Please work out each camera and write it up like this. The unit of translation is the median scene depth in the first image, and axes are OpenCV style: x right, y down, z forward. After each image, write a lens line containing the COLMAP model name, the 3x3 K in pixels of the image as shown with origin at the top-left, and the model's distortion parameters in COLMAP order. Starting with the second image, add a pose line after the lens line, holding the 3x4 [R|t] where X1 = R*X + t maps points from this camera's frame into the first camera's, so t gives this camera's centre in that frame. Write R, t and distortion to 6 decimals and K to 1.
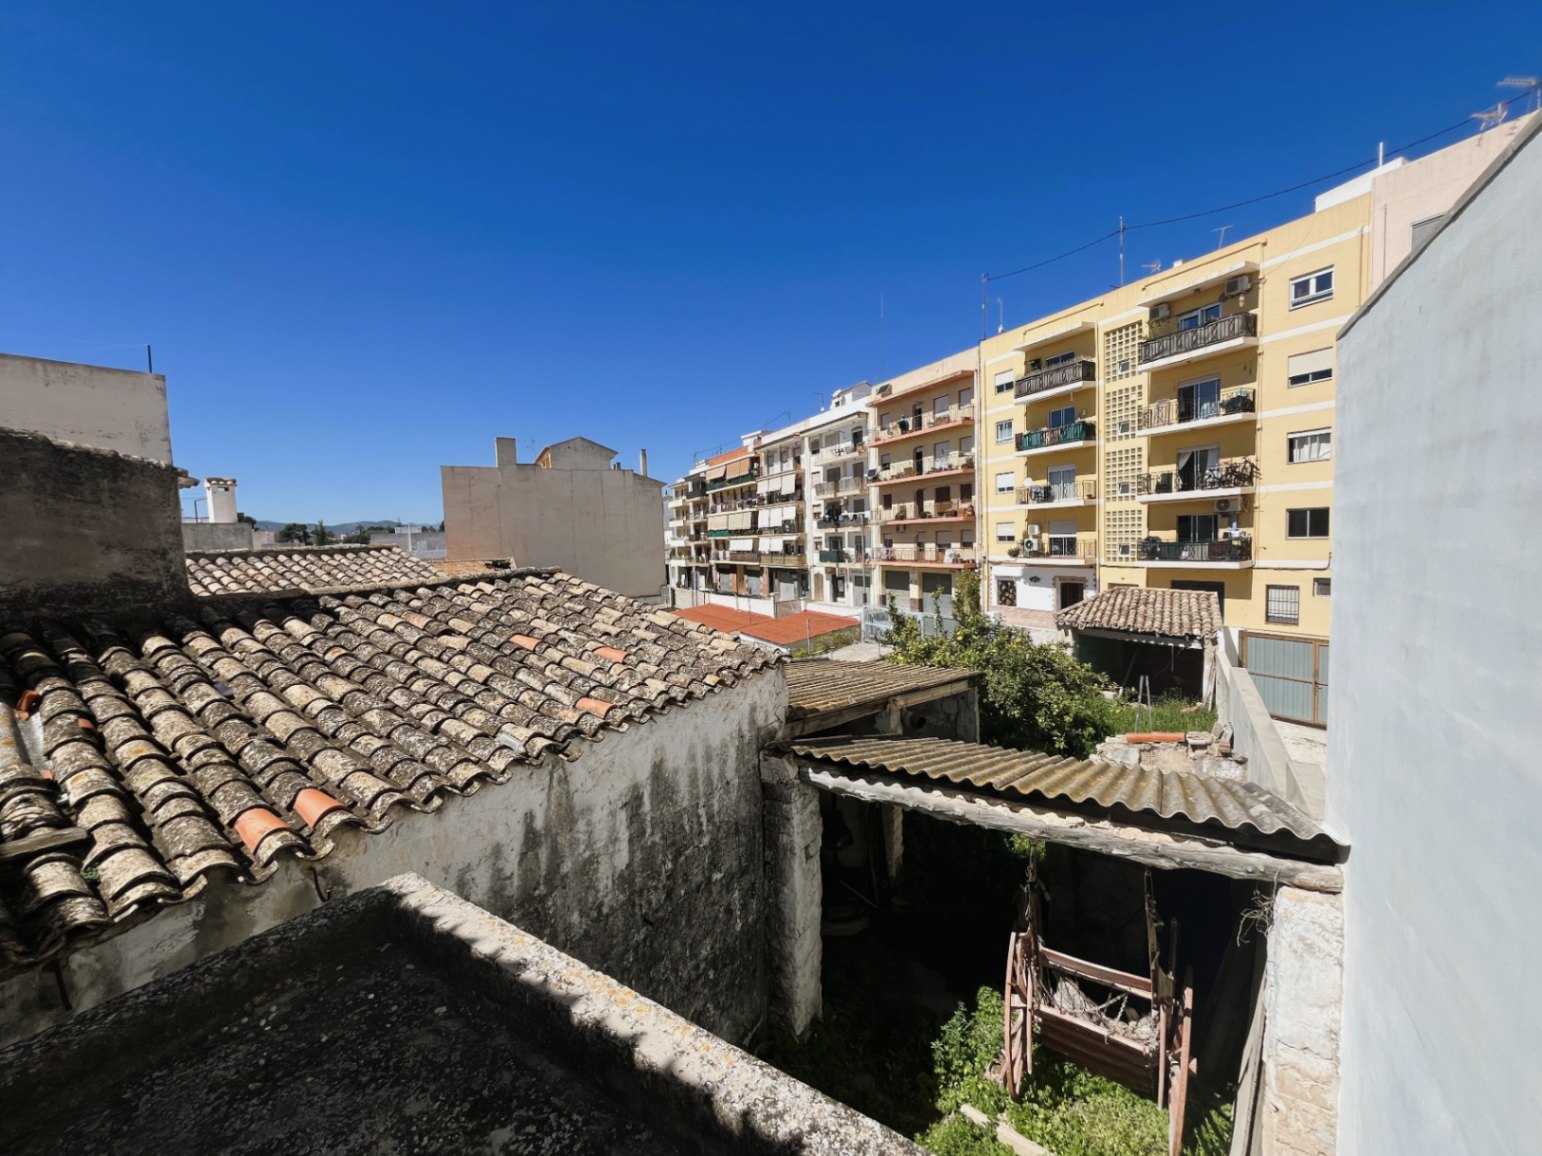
lens RADIAL K [[627.8, 0, 771.0], [0, 627.8, 578.0], [0, 0, 1]] dist [-0.001104, -0.000039]
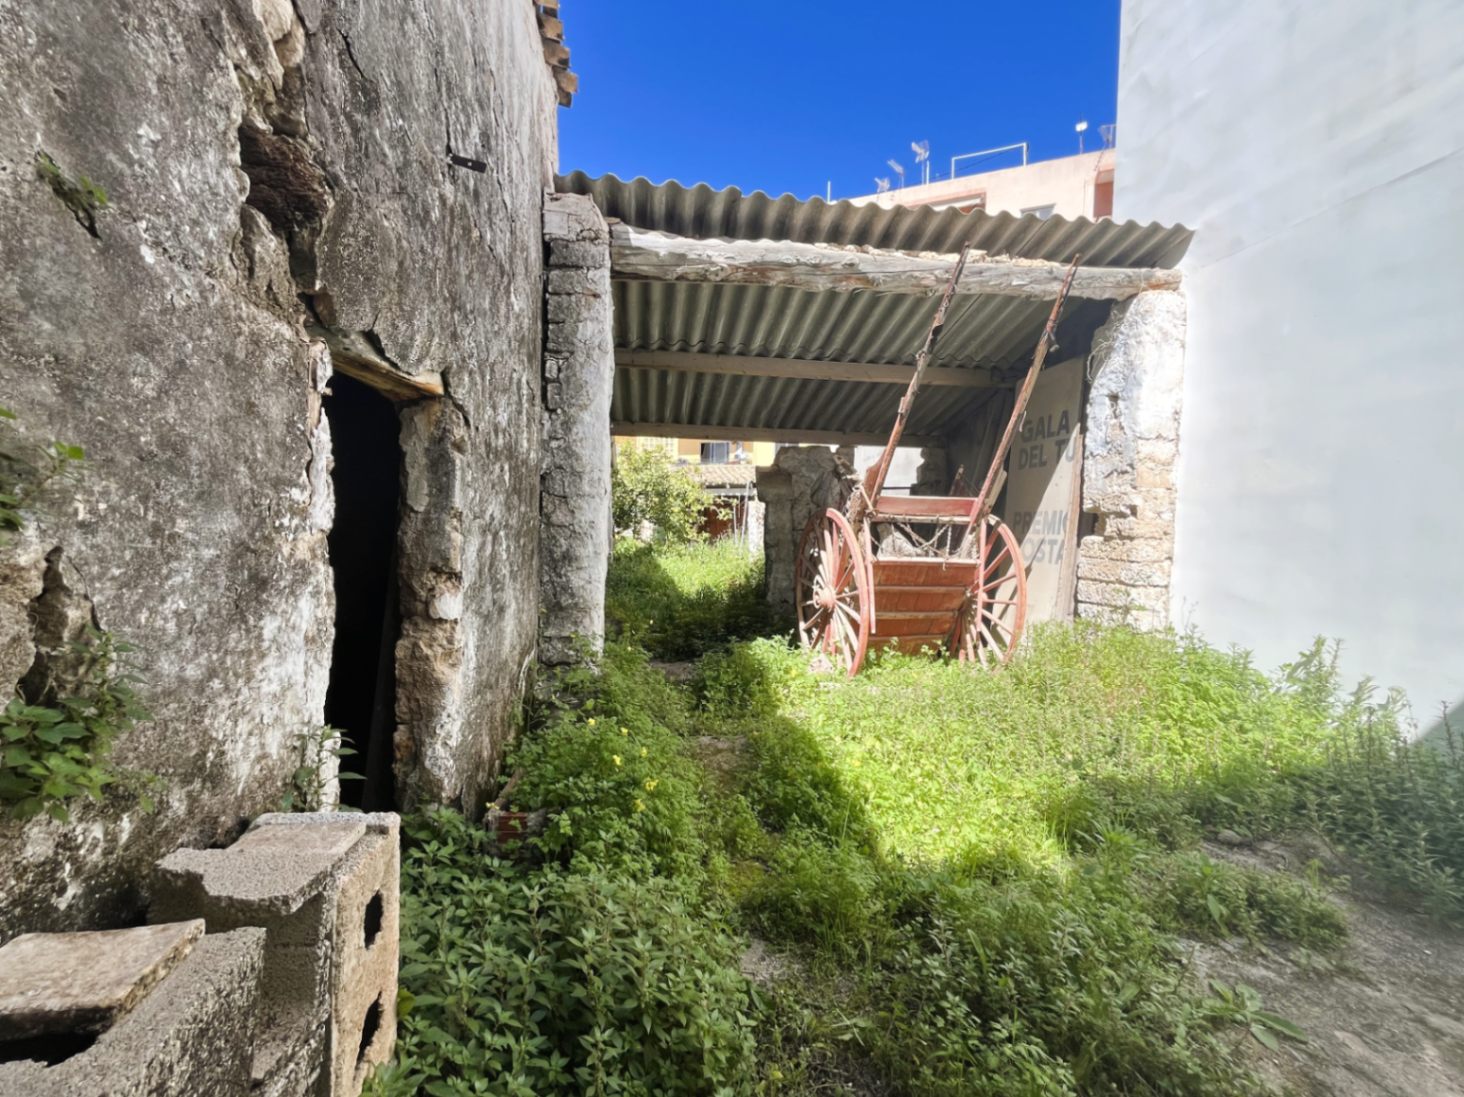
lens RADIAL K [[596.0, 0, 732.0], [0, 596.0, 548.5], [0, 0, 1]] dist [-0.001104, -0.000039]
pose [[0.754194, 0.020250, 0.656339, -0.281645], [0.001047, 0.999486, -0.032040, 0.728316], [-0.656651, 0.024852, 0.753785, 0.531164]]
